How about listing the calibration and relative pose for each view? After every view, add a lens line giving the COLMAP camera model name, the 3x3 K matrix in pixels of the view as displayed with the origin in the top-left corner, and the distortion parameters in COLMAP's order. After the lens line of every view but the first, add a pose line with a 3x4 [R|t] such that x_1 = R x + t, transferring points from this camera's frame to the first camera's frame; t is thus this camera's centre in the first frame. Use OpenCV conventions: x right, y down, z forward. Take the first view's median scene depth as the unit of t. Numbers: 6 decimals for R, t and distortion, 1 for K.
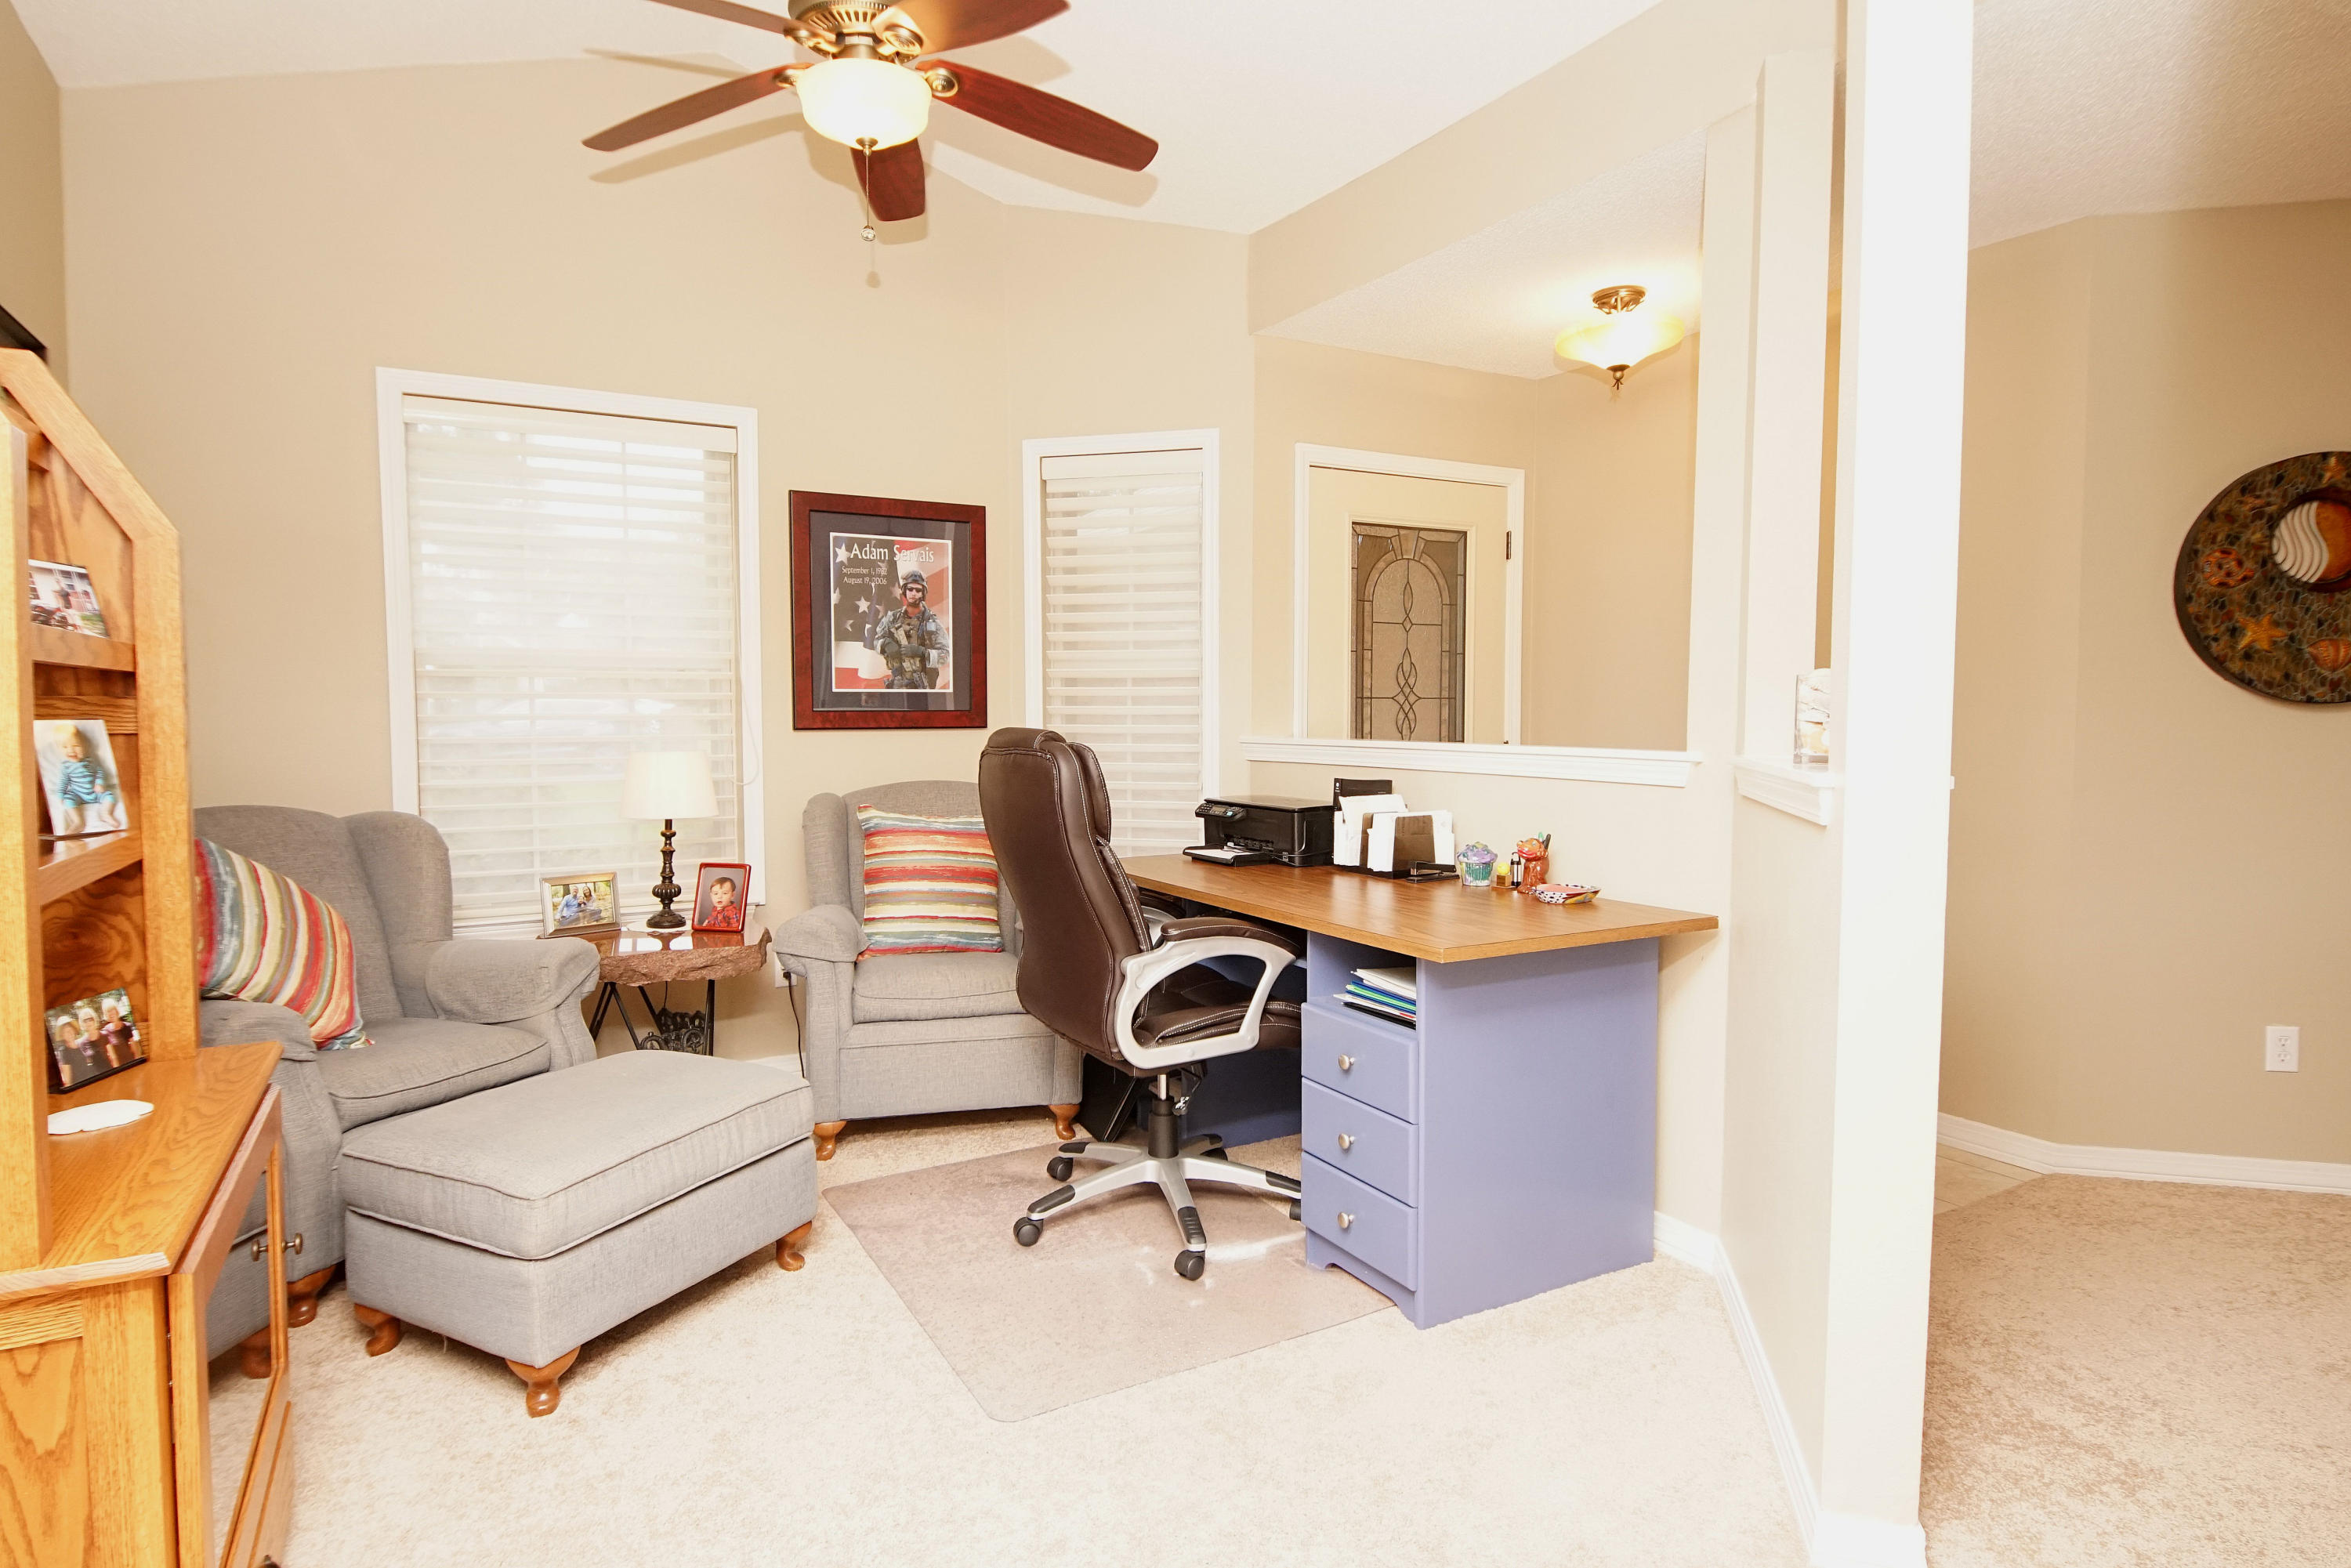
lens RADIAL K [[1255.0, 0, 1162.0], [0, 1255.0, 783.2], [0, 0, 1]] dist [0.026688, -0.029428]
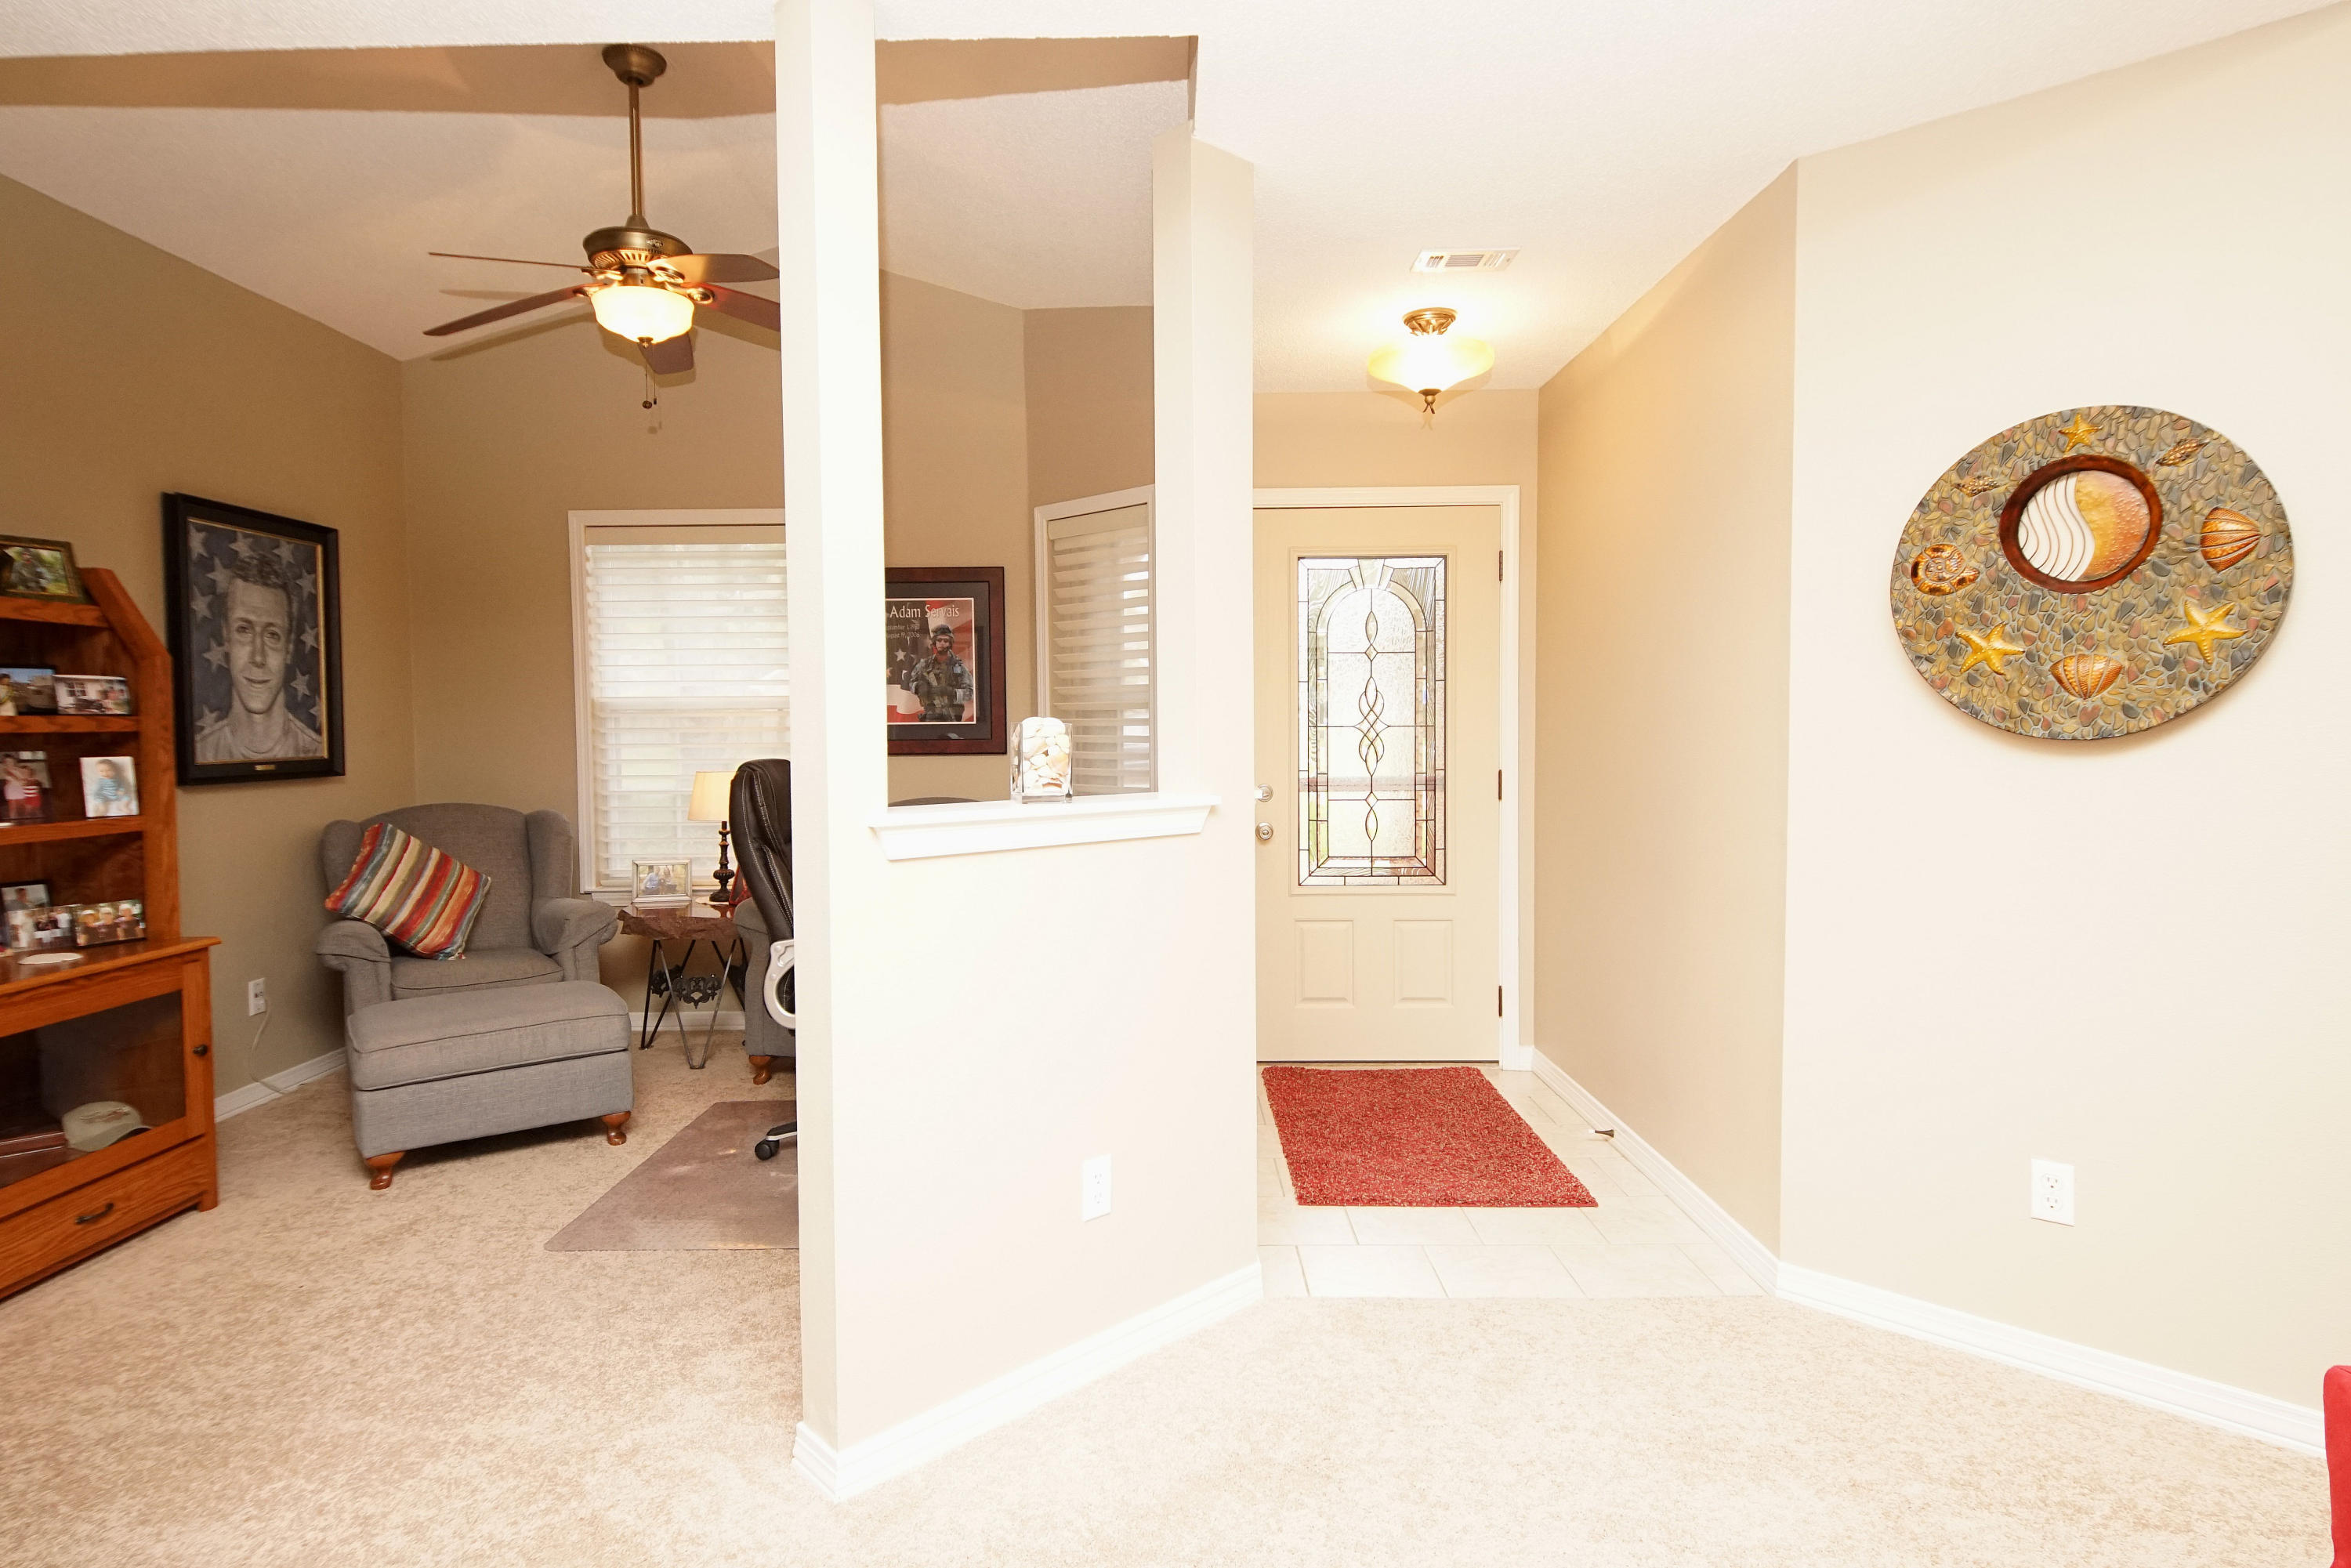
lens RADIAL K [[1255.0, 0, 1165.7], [0, 1255.0, 787.2], [0, 0, 1]] dist [0.026688, -0.029428]
pose [[0.869272, 0.019906, -0.493933, 0.616880], [-0.022640, 0.999744, 0.000448, -0.017447], [0.493815, 0.010793, 0.869500, 0.050286]]
